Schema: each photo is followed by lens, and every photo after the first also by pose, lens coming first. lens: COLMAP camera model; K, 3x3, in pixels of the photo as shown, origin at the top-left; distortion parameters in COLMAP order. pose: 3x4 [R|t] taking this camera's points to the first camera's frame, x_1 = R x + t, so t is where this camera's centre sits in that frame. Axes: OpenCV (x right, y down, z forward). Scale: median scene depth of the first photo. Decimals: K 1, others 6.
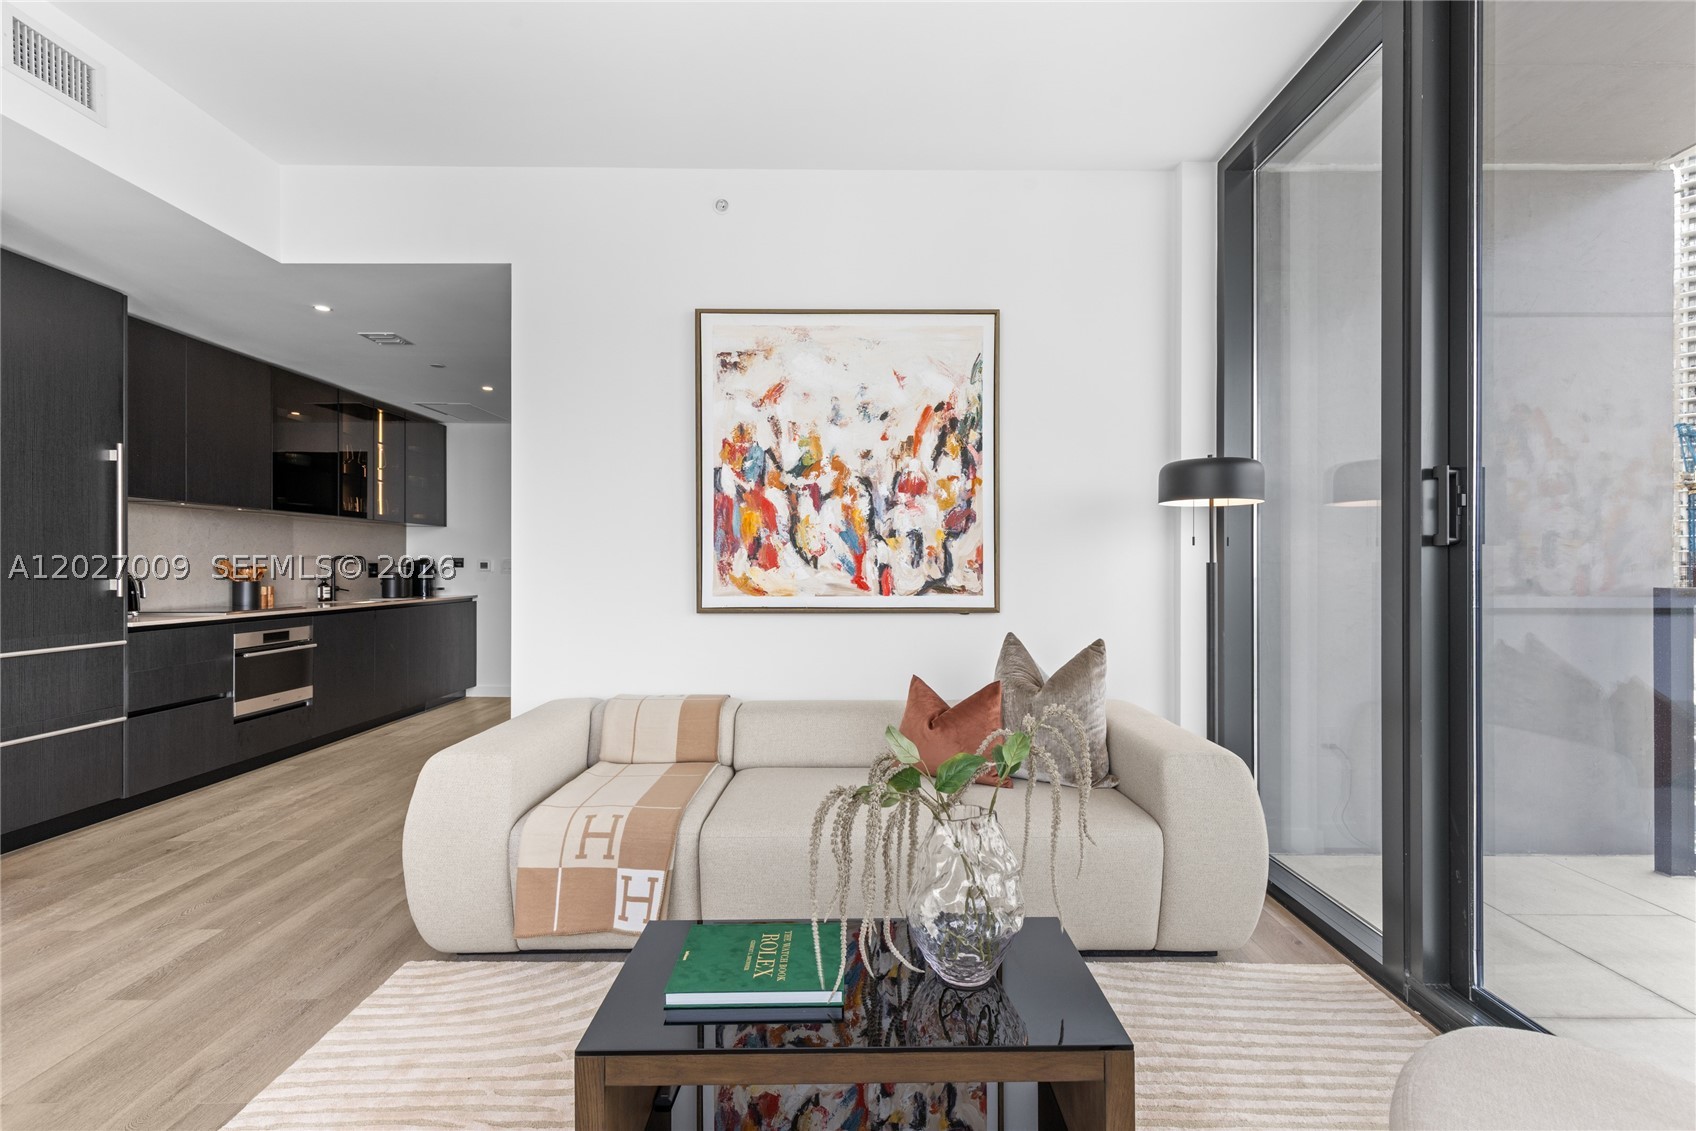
lens RADIAL K [[770.6, 0, 879.2], [0, 770.6, 567.1], [0, 0, 1]] dist [0.007942, -0.002499]
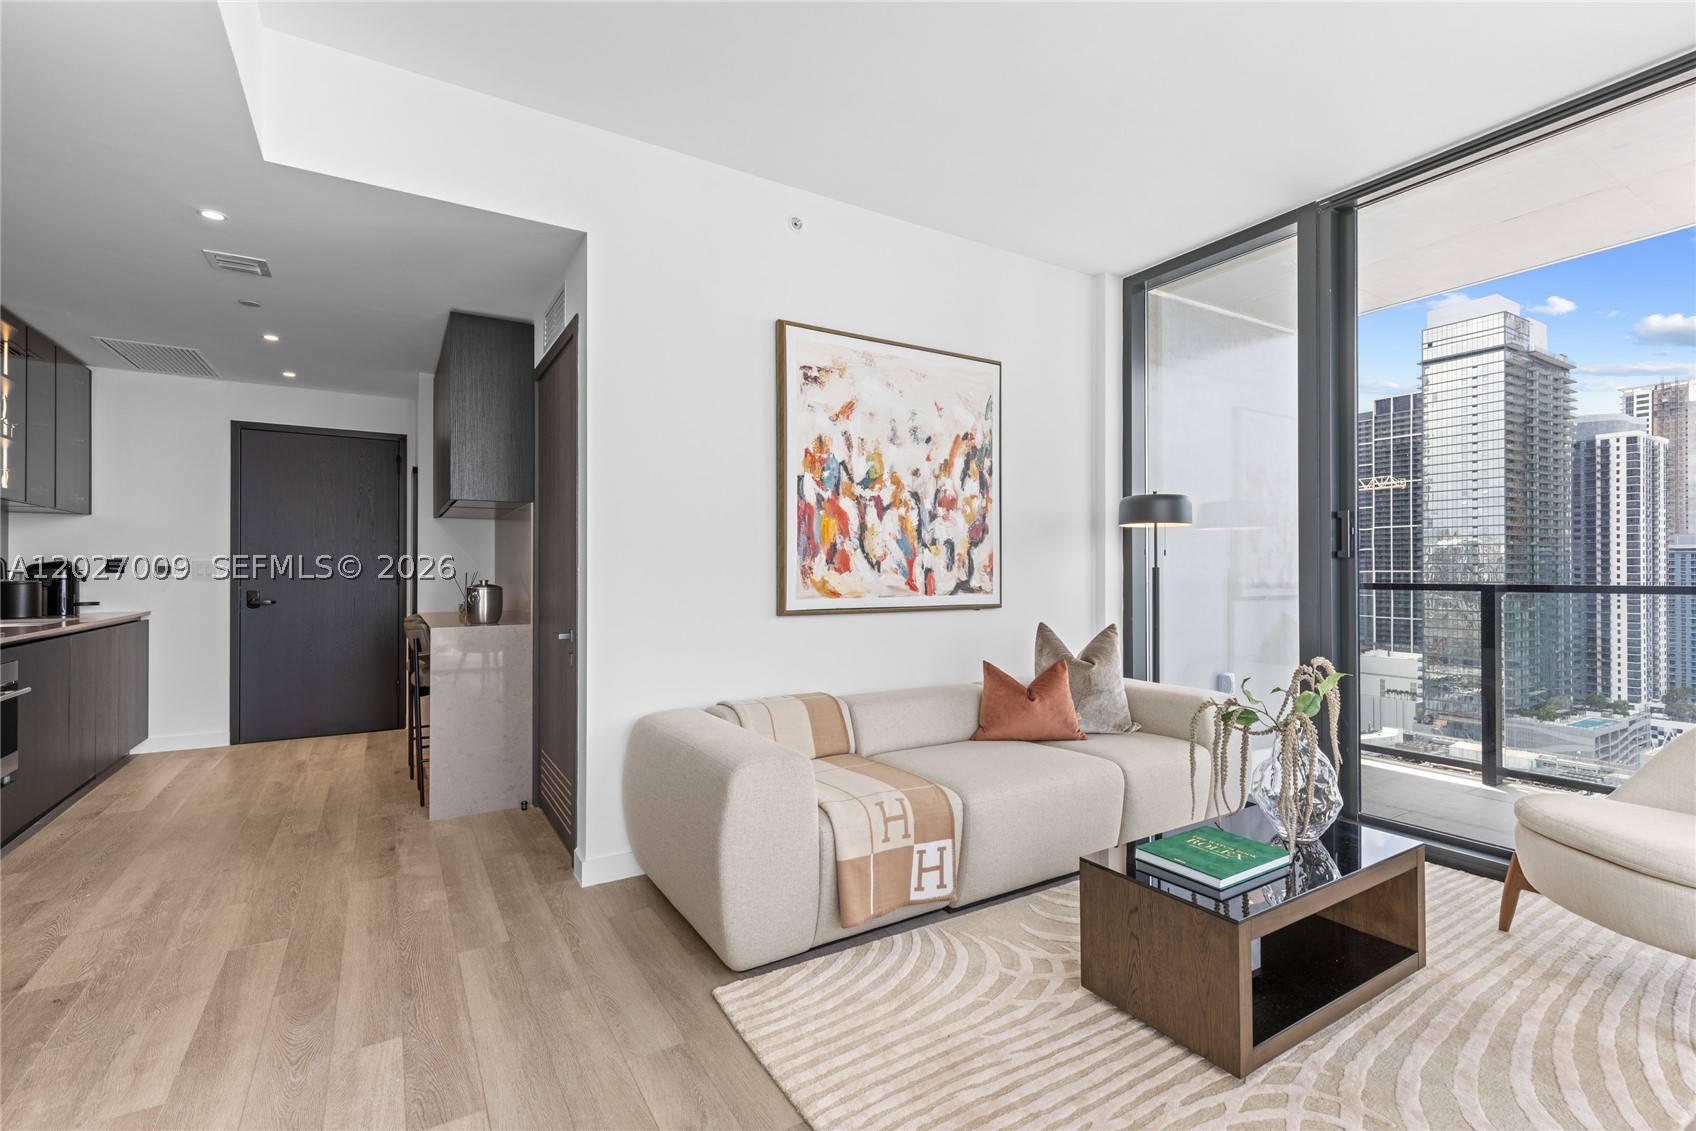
lens RADIAL K [[770.6, 0, 865.6], [0, 770.6, 566.0], [0, 0, 1]] dist [0.007942, -0.002499]
pose [[0.849229, 0.002544, 0.528018, -0.682032], [0.001635, 0.999971, -0.007449, 0.000947], [-0.528021, 0.007189, 0.849201, 0.071173]]
